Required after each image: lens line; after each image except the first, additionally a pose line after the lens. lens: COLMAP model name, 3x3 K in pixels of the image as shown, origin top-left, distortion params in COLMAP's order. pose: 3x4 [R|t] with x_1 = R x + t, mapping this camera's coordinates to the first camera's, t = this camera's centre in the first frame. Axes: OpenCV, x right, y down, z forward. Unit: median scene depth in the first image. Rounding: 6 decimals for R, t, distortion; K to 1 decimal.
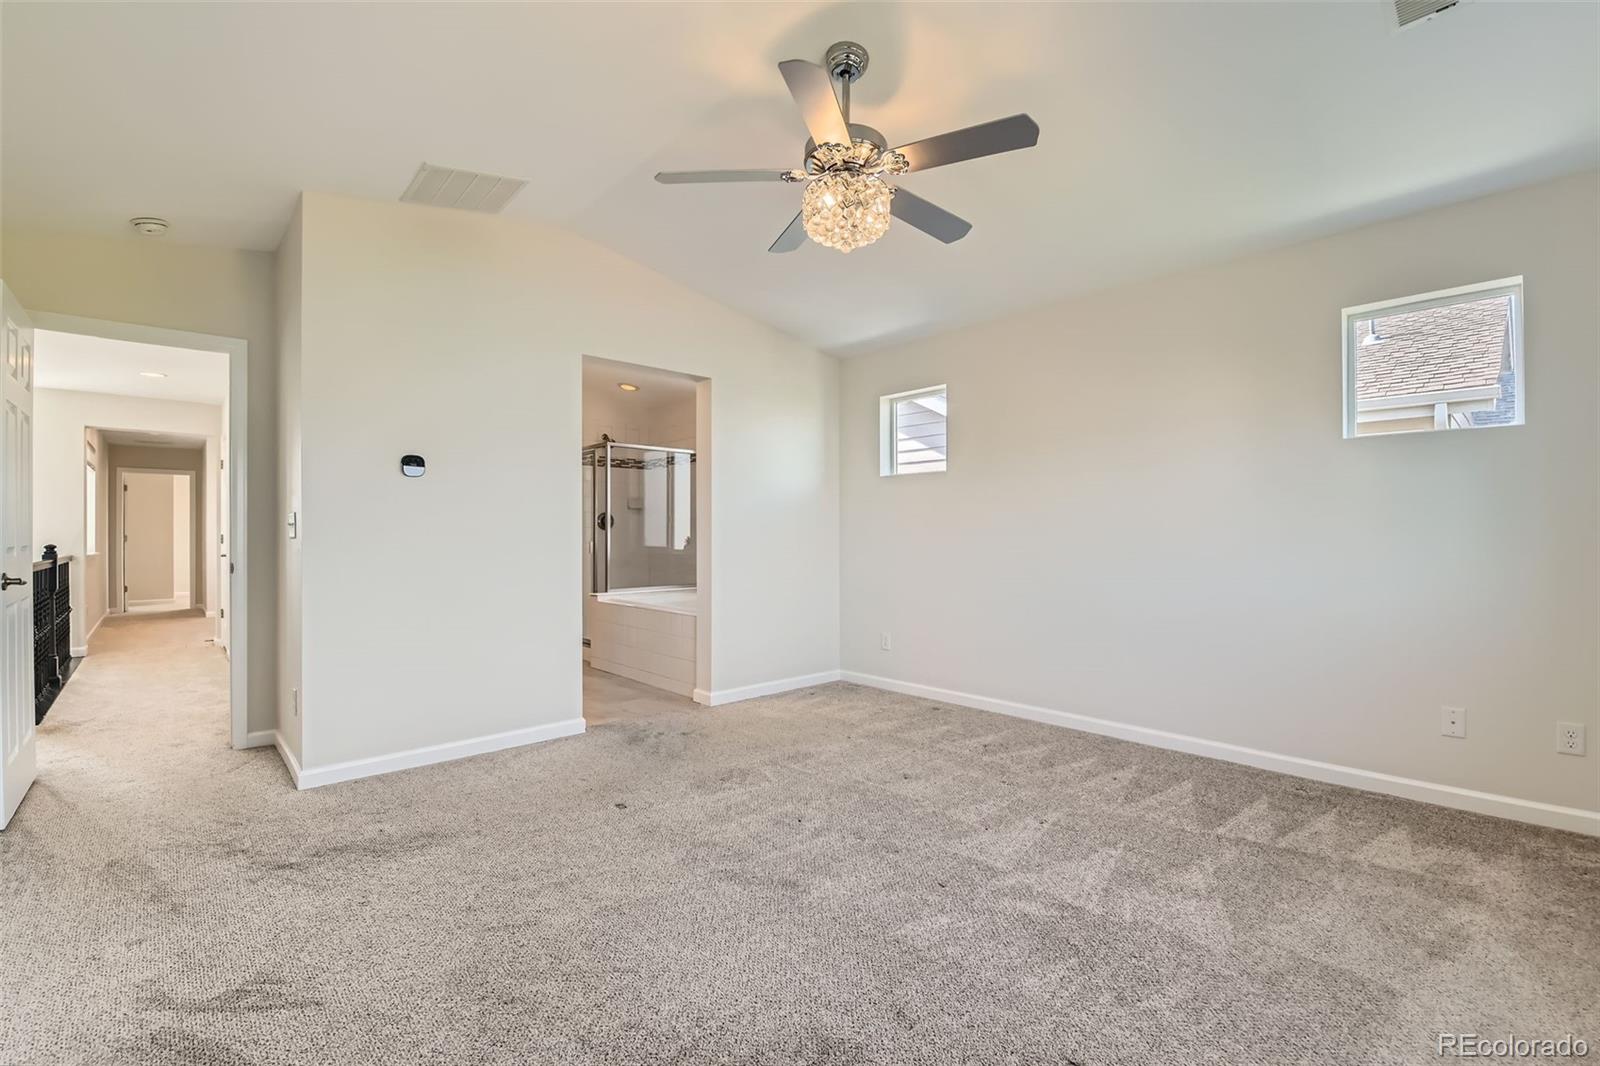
lens RADIAL K [[698.6, 0, 803.3], [0, 698.6, 529.7], [0, 0, 1]] dist [-0.011652, -0.000184]
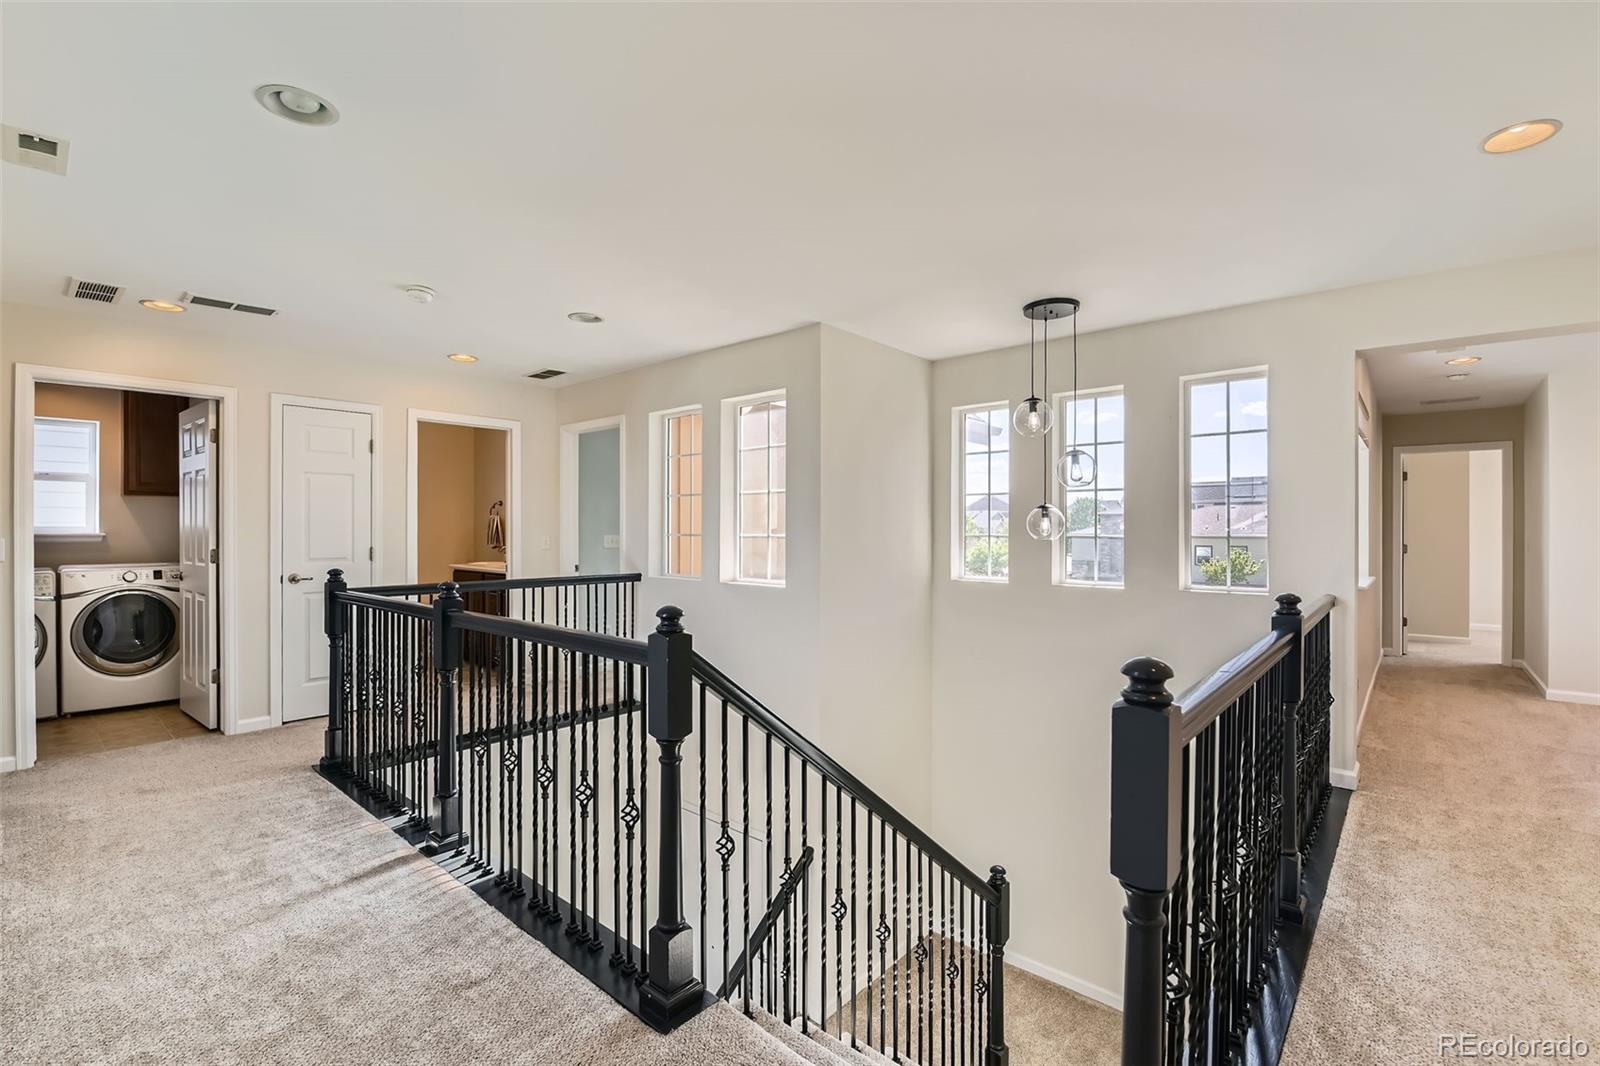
lens RADIAL K [[698.6, 0, 803.4], [0, 698.6, 529.7], [0, 0, 1]] dist [-0.011652, -0.000184]
pose [[0.097580, 0.003777, -0.995221, -0.389503], [0.001128, 0.999992, 0.003906, -0.011290], [0.995227, -0.001504, 0.097575, 0.369899]]
